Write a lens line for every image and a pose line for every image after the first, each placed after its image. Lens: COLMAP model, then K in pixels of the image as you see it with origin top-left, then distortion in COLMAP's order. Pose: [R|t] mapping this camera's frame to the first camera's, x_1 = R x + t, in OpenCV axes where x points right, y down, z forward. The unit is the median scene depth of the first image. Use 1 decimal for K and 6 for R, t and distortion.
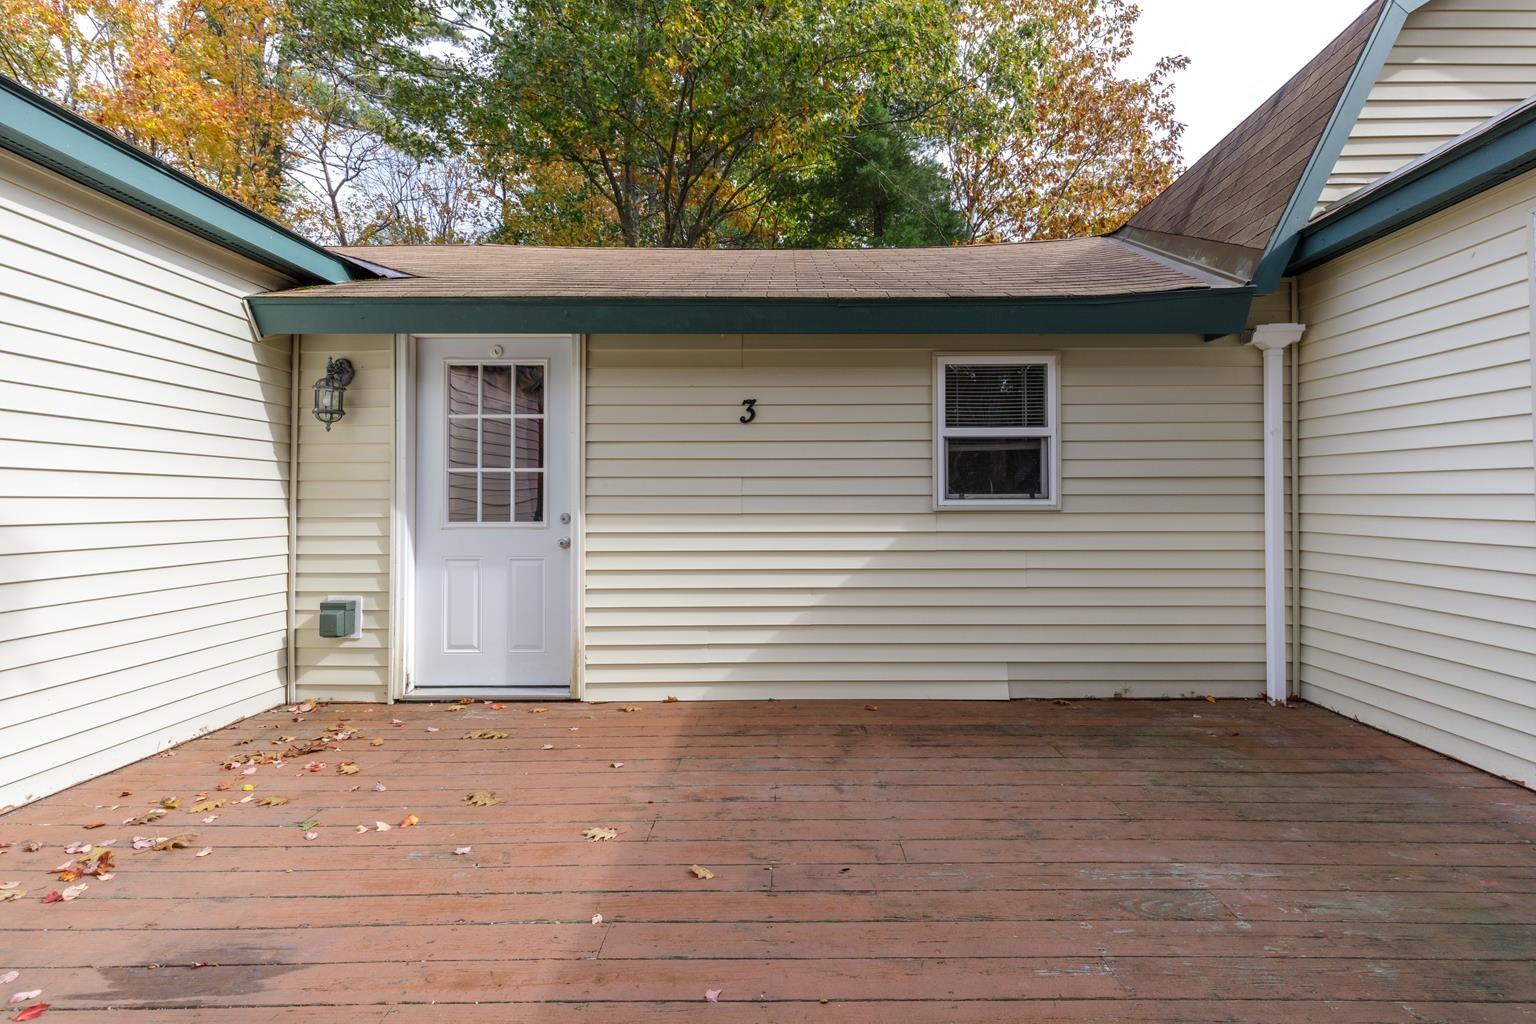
lens RADIAL K [[698.0, 0, 771.0], [0, 698.0, 483.8], [0, 0, 1]] dist [0.002405, 0.000198]
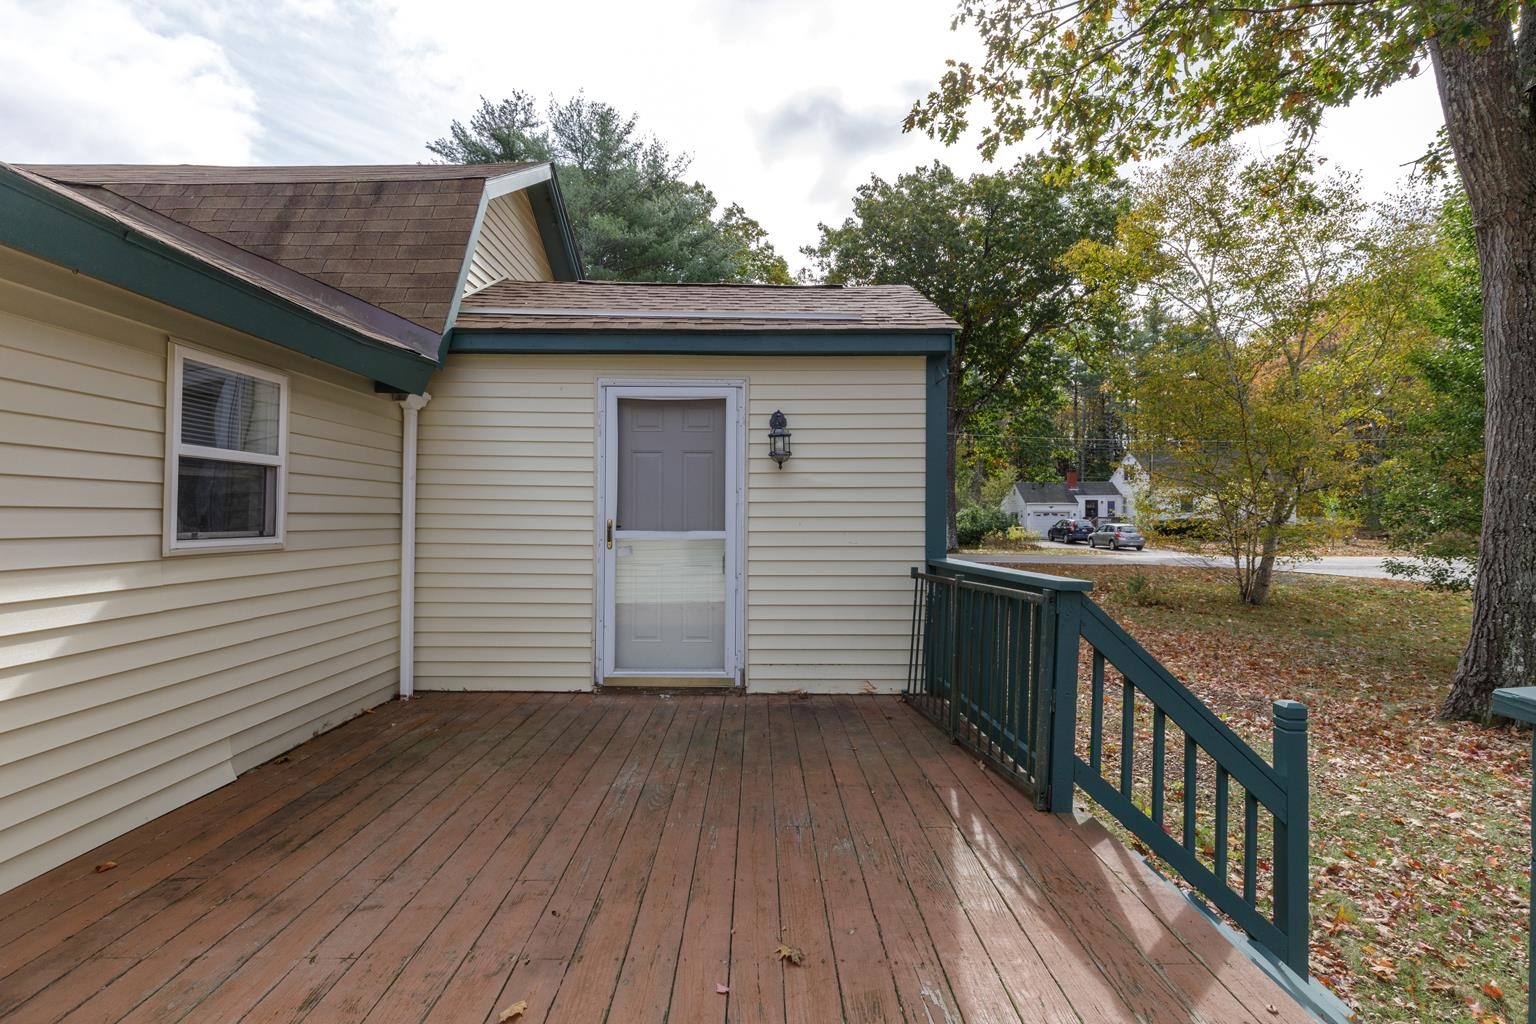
lens RADIAL K [[698.0, 0, 763.5], [0, 698.0, 518.8], [0, 0, 1]] dist [0.002405, 0.000198]
pose [[-0.029838, 0.000864, 0.999554, -0.513702], [-0.032108, 0.999483, -0.001823, -0.019516], [-0.999039, -0.032148, -0.029795, 0.409548]]
